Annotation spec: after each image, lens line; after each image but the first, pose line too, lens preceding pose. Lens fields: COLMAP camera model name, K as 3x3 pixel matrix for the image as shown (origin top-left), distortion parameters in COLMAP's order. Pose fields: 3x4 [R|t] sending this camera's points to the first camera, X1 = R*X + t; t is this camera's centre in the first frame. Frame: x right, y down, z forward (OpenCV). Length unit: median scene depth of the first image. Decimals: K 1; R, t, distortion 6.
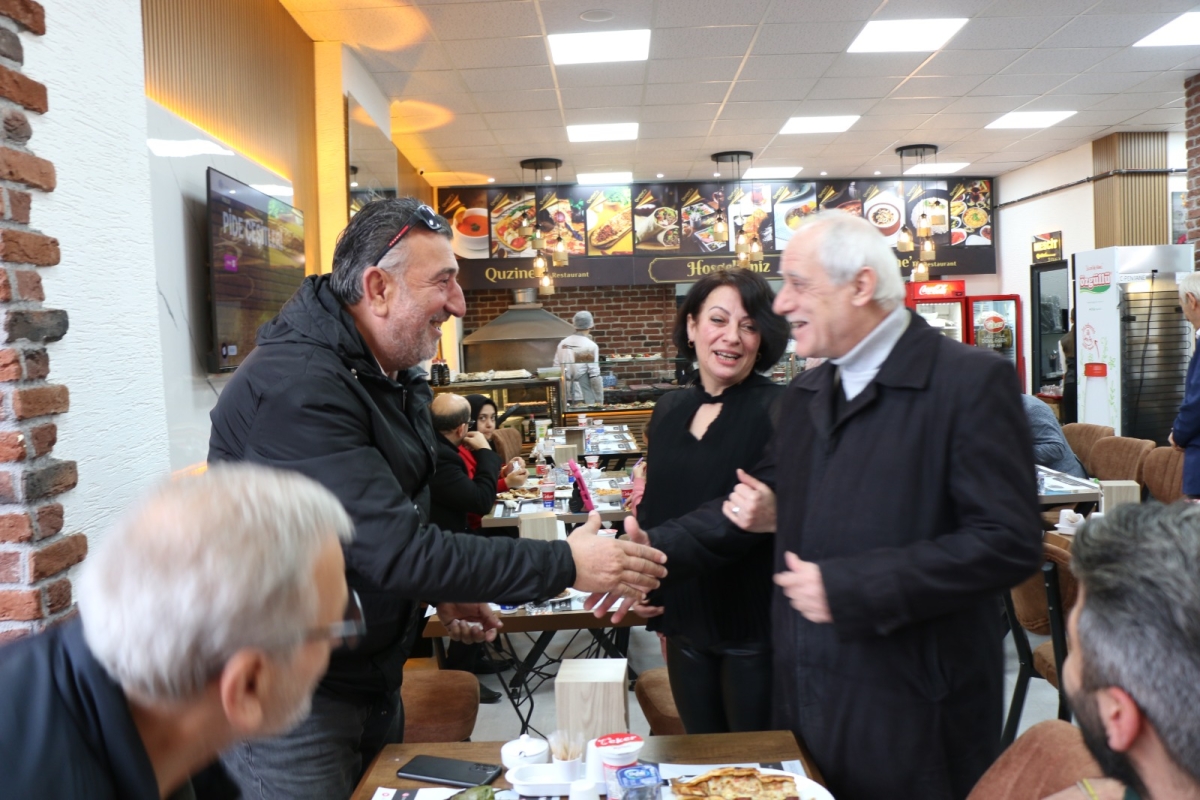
lens RADIAL K [[1013.4, 0, 604.5], [0, 1013.4, 387.6], [0, 0, 1]] dist [-0.149765, 0.149060]
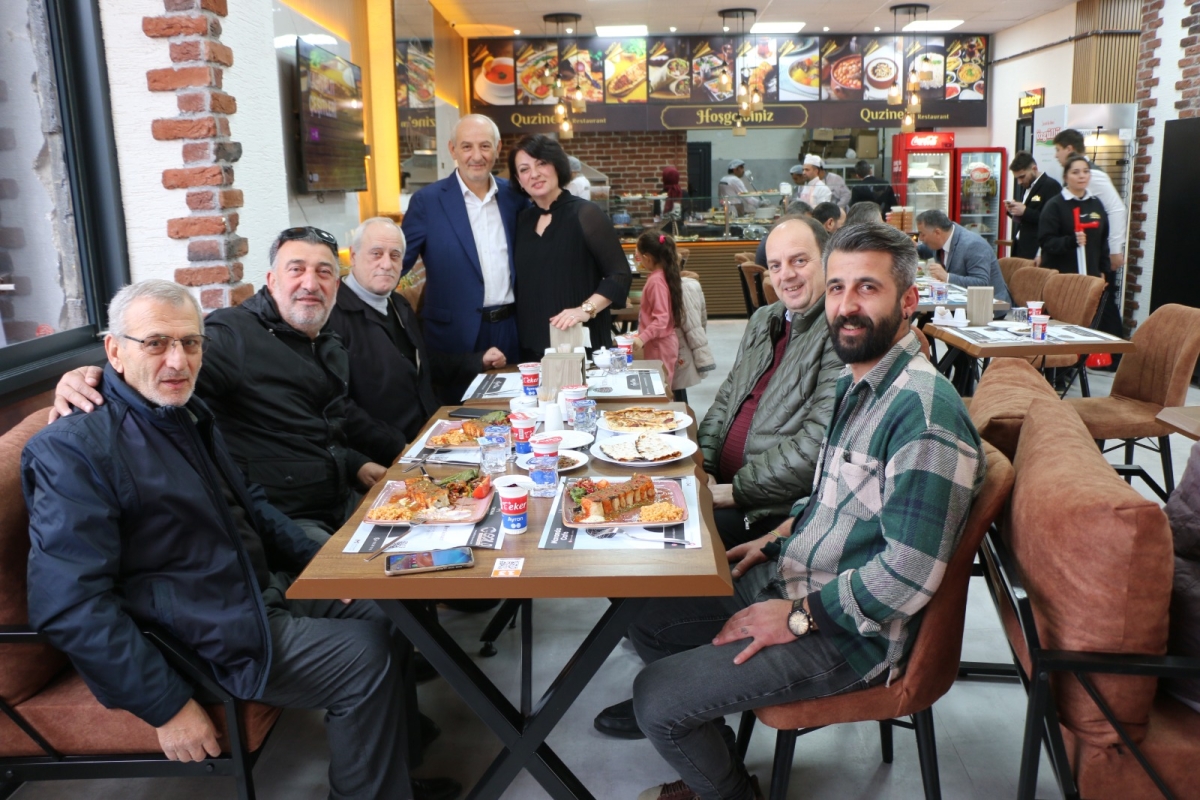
lens RADIAL K [[1013.4, 0, 600.6], [0, 1013.4, 389.4], [0, 0, 1]] dist [-0.149765, 0.149060]
pose [[0.999349, 0.020730, -0.029528, 0.016951], [-0.016054, 0.988463, 0.150612, 0.012118], [0.032310, -0.150040, 0.988152, -0.115466]]
